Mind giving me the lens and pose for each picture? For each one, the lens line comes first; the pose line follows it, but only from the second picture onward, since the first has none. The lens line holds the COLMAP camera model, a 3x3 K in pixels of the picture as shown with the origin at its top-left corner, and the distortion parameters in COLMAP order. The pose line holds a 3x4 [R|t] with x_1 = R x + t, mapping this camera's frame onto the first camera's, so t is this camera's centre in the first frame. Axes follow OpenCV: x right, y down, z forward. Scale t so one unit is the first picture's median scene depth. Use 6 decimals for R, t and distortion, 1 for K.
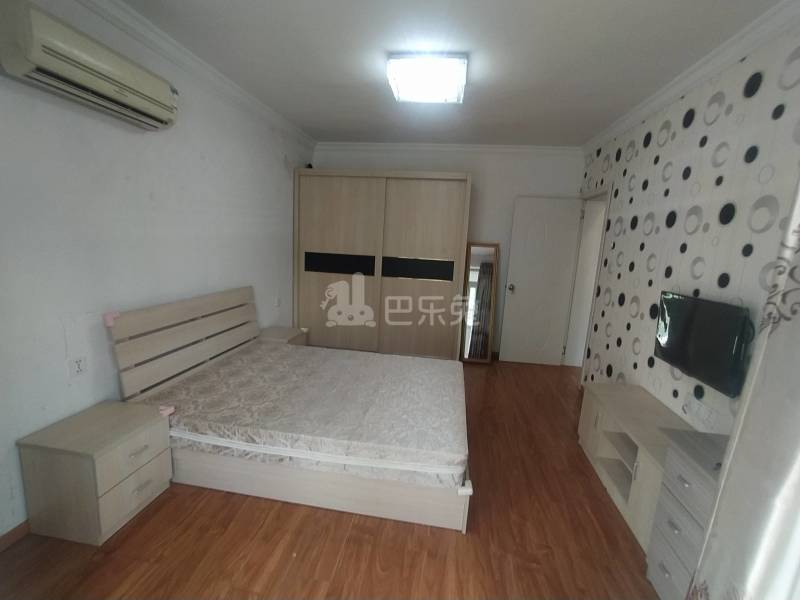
lens RADIAL K [[367.5, 0, 400.4], [0, 367.5, 304.1], [0, 0, 1]] dist [-0.029140, 0.014122]
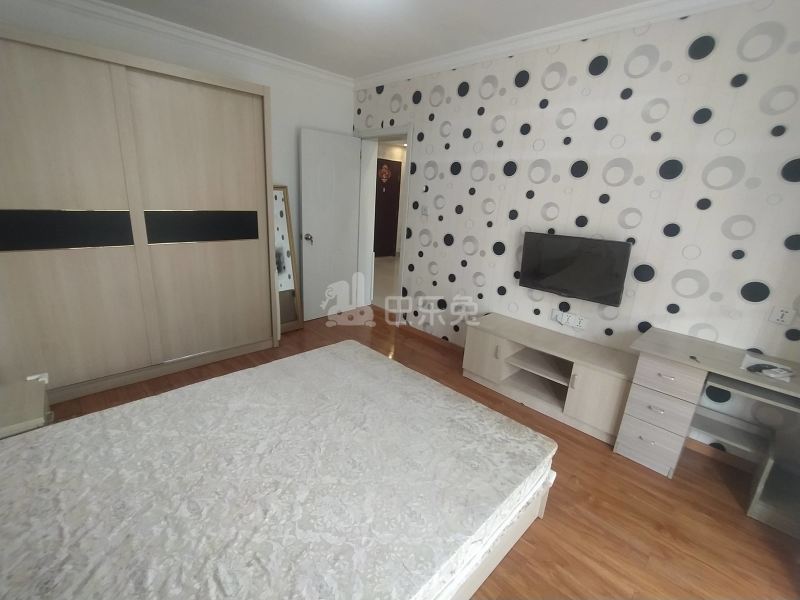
lens RADIAL K [[358.6, 0, 400.0], [0, 358.6, 300.0], [0, 0, 1]] dist [-0.035014, 0.013128]
pose [[0.620391, -0.239634, 0.746787, -0.417991], [0.113873, 0.969611, 0.216535, -0.107050], [-0.775981, -0.049297, 0.628826, 0.512391]]
